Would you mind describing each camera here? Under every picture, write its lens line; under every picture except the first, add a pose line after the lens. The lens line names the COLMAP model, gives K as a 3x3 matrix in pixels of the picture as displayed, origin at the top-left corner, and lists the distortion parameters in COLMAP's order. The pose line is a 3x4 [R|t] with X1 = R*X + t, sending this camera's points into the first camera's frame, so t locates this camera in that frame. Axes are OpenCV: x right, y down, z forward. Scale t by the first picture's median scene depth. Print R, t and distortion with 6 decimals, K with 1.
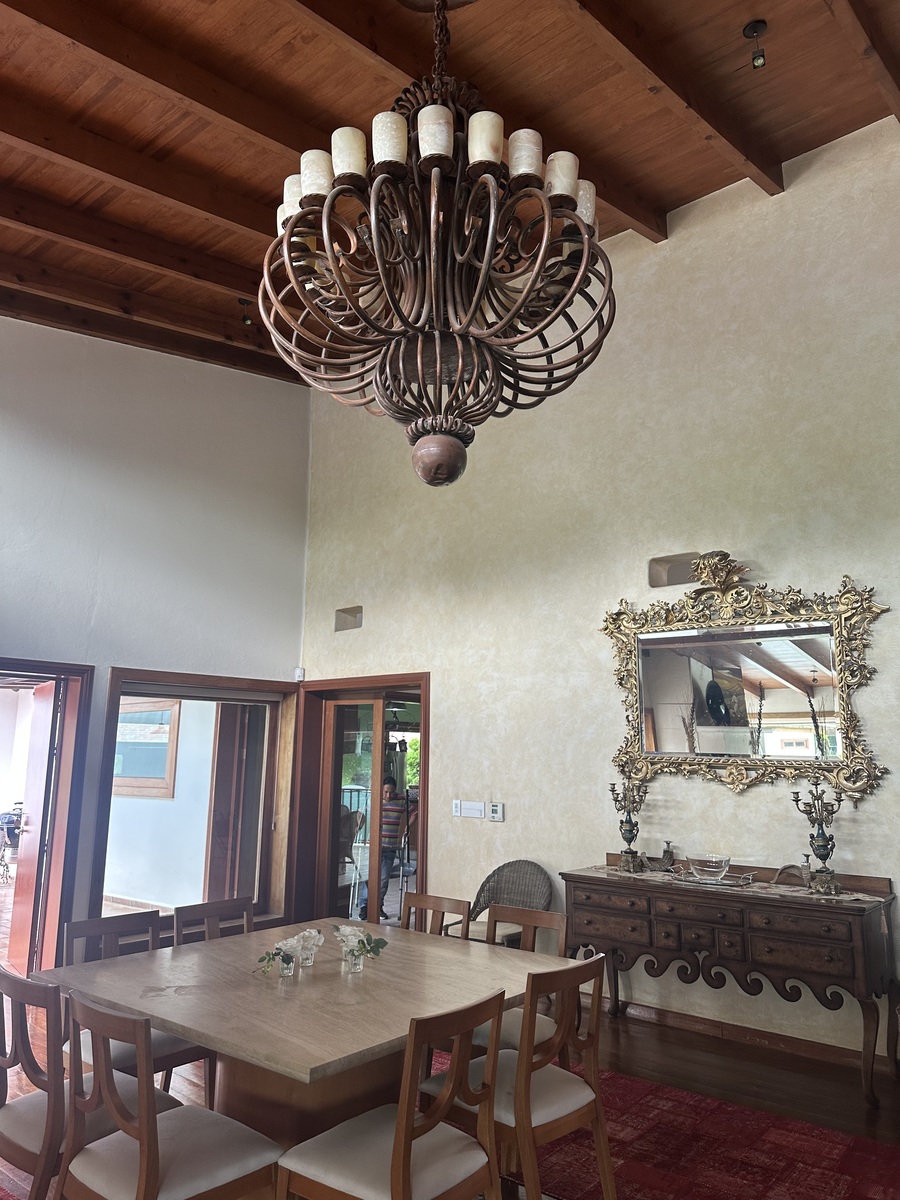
lens RADIAL K [[844.9, 0, 449.1], [0, 844.9, 571.8], [0, 0, 1]] dist [0.010505, -0.002033]
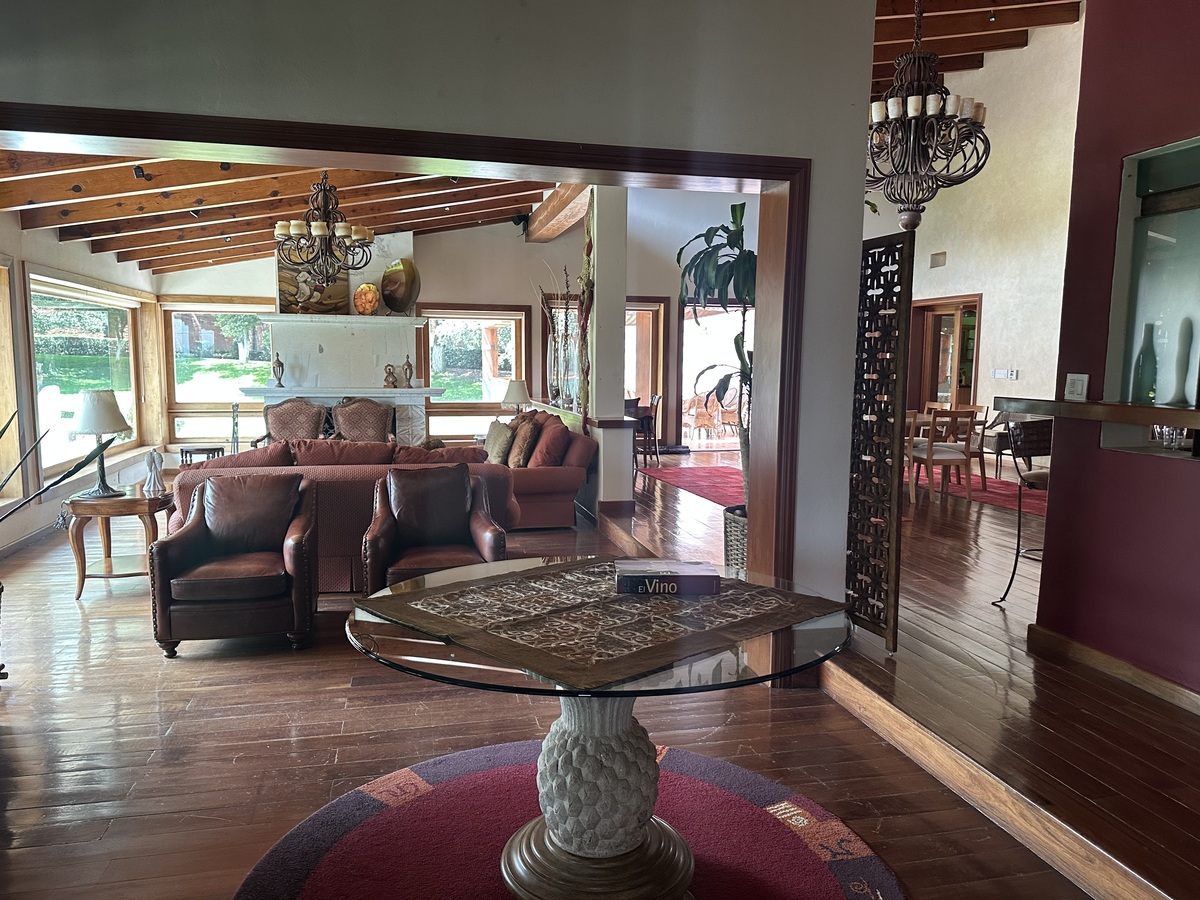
lens RADIAL K [[844.9, 0, 601.4], [0, 844.9, 462.6], [0, 0, 1]] dist [0.010505, -0.002033]
pose [[0.819301, 0.071160, -0.568931, 0.348701], [0.115705, 0.951335, 0.285613, -0.129922], [0.561568, -0.299831, 0.771195, -0.818418]]
